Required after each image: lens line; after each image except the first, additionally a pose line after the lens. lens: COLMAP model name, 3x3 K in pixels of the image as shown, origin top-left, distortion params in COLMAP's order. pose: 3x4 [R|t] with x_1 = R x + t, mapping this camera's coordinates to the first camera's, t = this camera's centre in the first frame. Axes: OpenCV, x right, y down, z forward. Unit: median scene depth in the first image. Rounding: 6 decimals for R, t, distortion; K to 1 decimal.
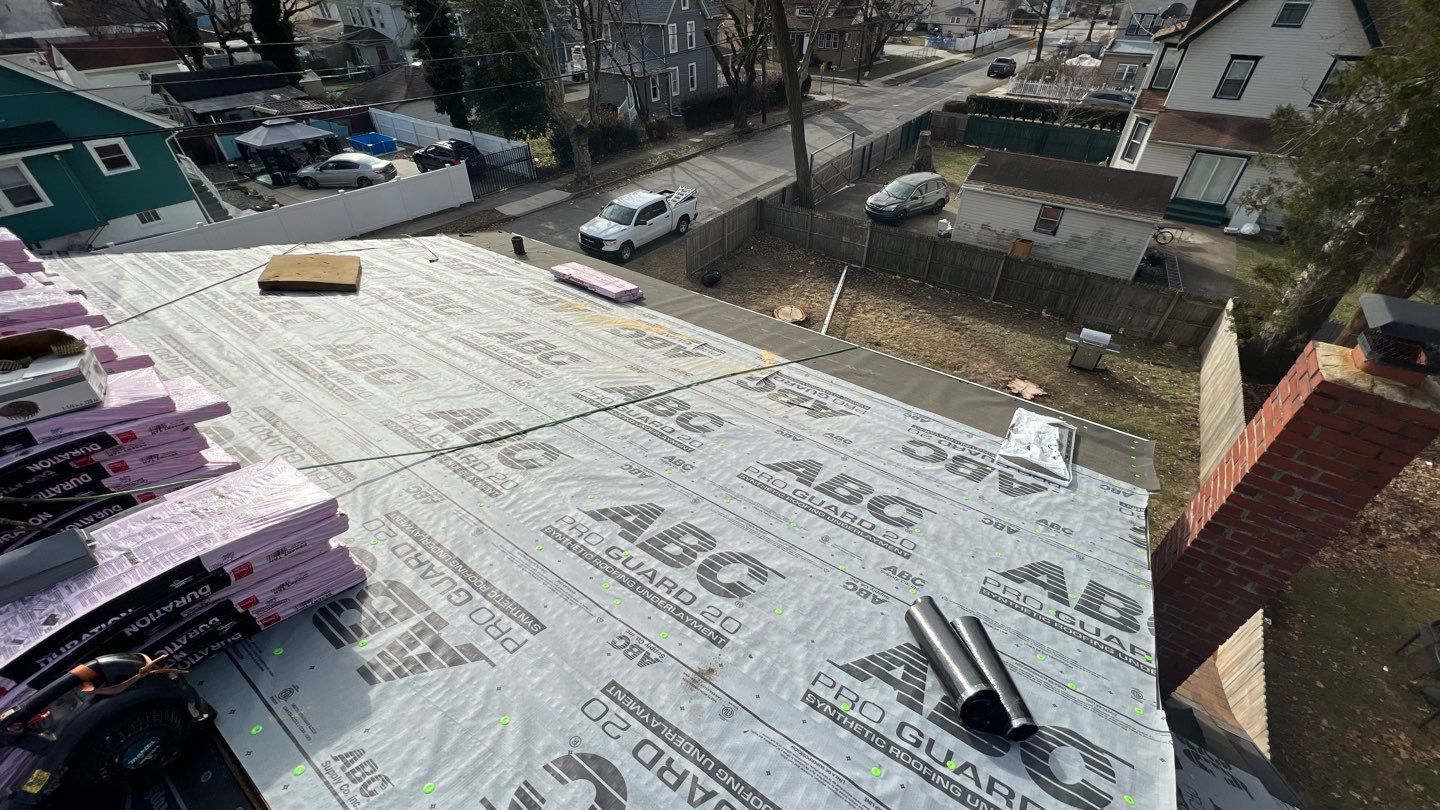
lens RADIAL K [[575.9, 0, 714.1], [0, 575.9, 402.5], [0, 0, 1]] dist [-0.000803, 0.000413]
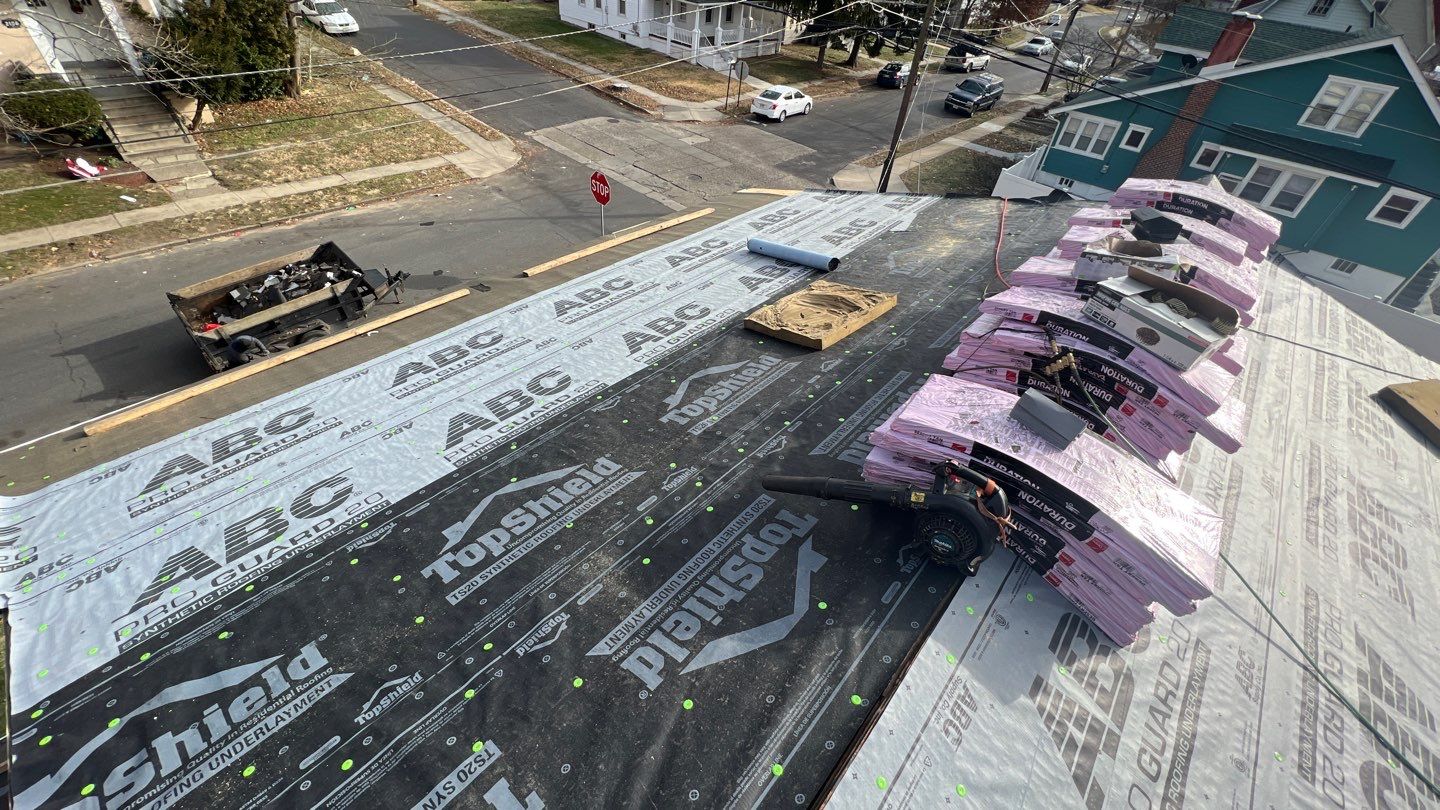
lens RADIAL K [[575.6, 0, 717.6], [0, 575.6, 403.9], [0, 0, 1]] dist [-0.000056, -0.000259]
pose [[-0.095302, 0.648611, -0.755130, -0.100166], [-0.683174, 0.509116, 0.523521, 0.069109], [0.724011, 0.565778, 0.394594, -0.061266]]
